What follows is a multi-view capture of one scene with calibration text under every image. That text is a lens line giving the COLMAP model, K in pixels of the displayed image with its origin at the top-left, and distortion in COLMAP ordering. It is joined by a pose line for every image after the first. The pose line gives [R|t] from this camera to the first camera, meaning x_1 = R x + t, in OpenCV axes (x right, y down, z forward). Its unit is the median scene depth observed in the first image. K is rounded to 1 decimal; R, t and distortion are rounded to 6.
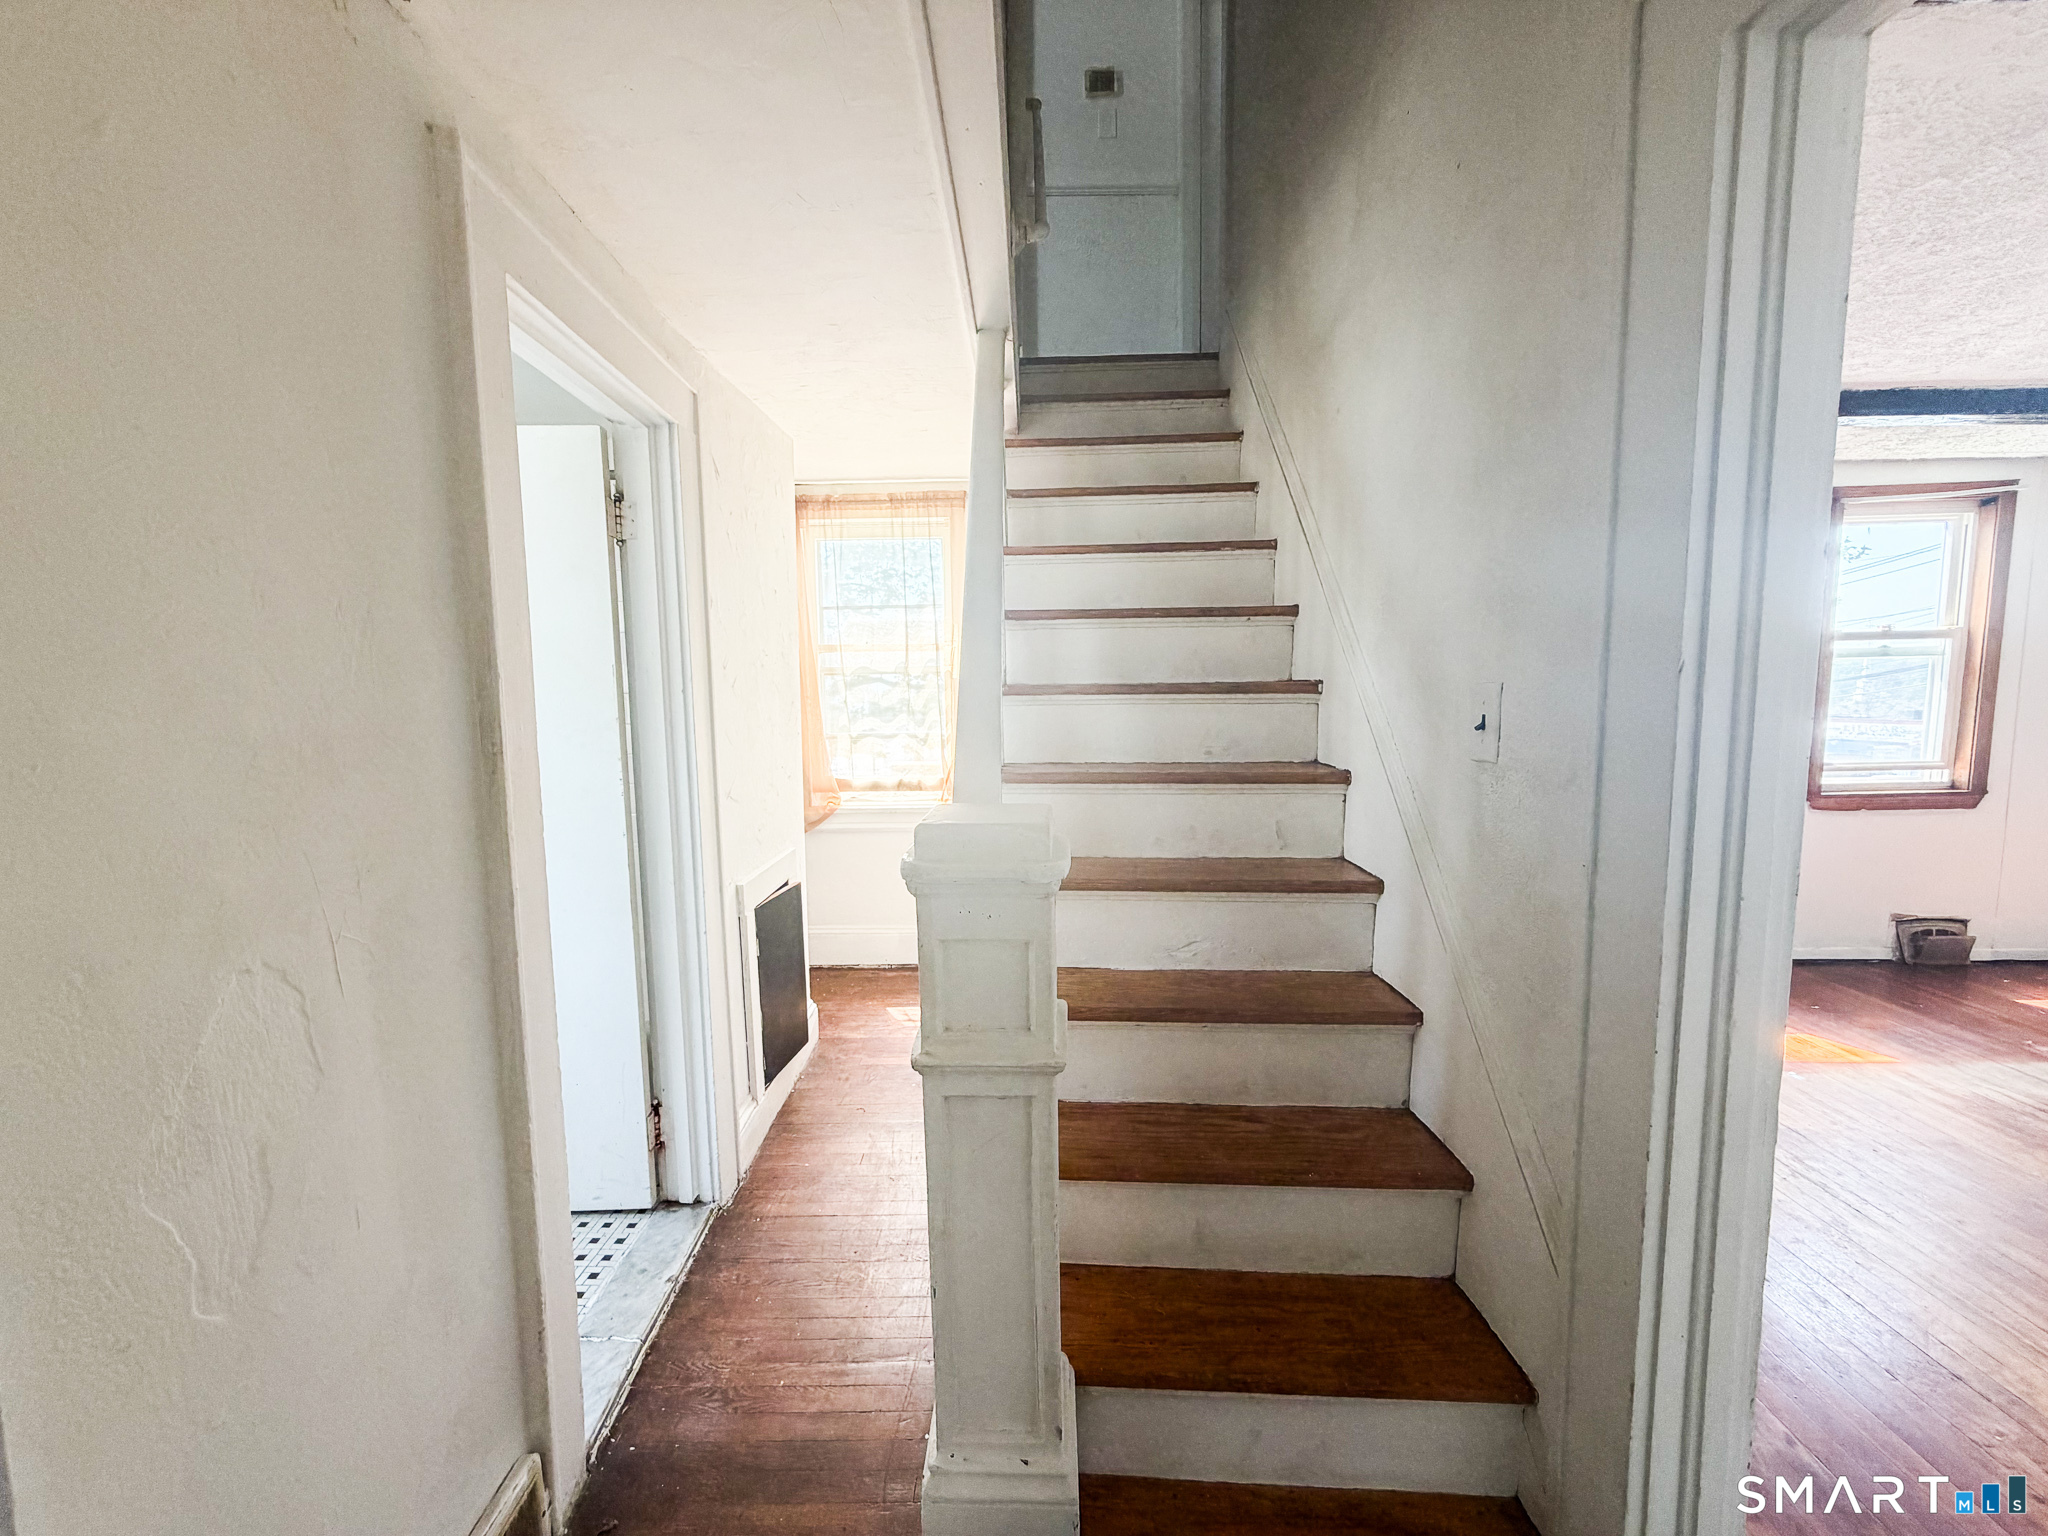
lens RADIAL K [[817.3, 0, 1015.4], [0, 817.3, 768.1], [0, 0, 1]] dist [0.000835, -0.000035]
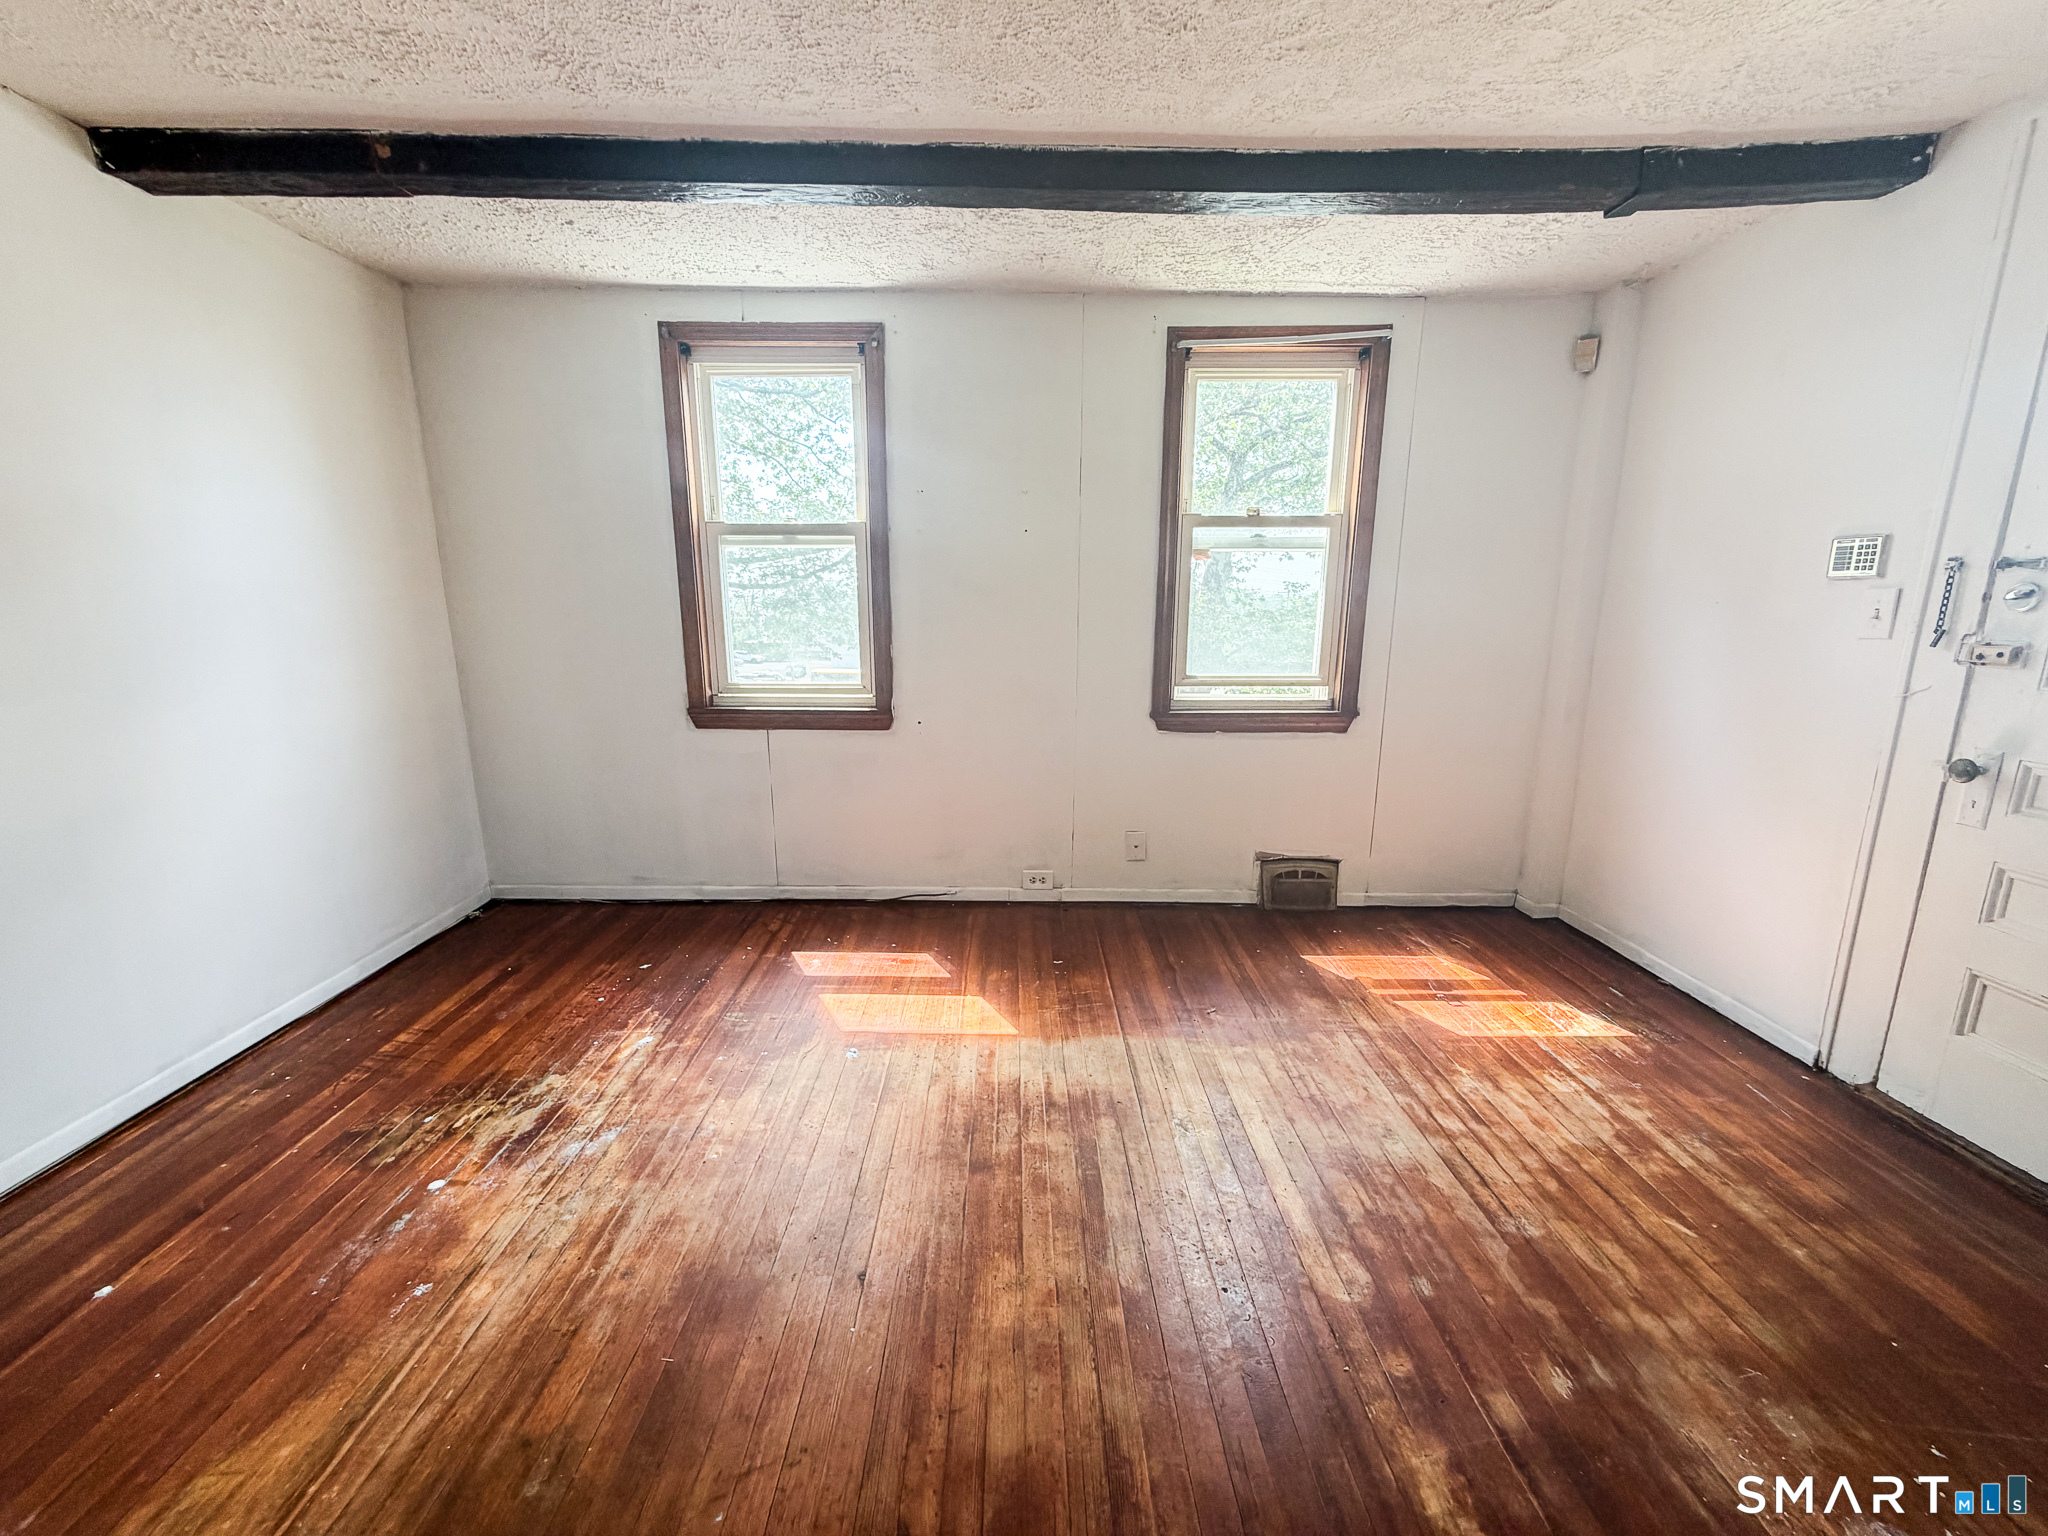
lens RADIAL K [[817.3, 0, 1021.7], [0, 817.3, 772.2], [0, 0, 1]] dist [0.000835, -0.000035]
pose [[0.999388, 0.014355, 0.031903, 0.800465], [-0.017801, 0.993715, 0.110511, 0.002091], [-0.030116, -0.111012, 0.993363, 0.157161]]
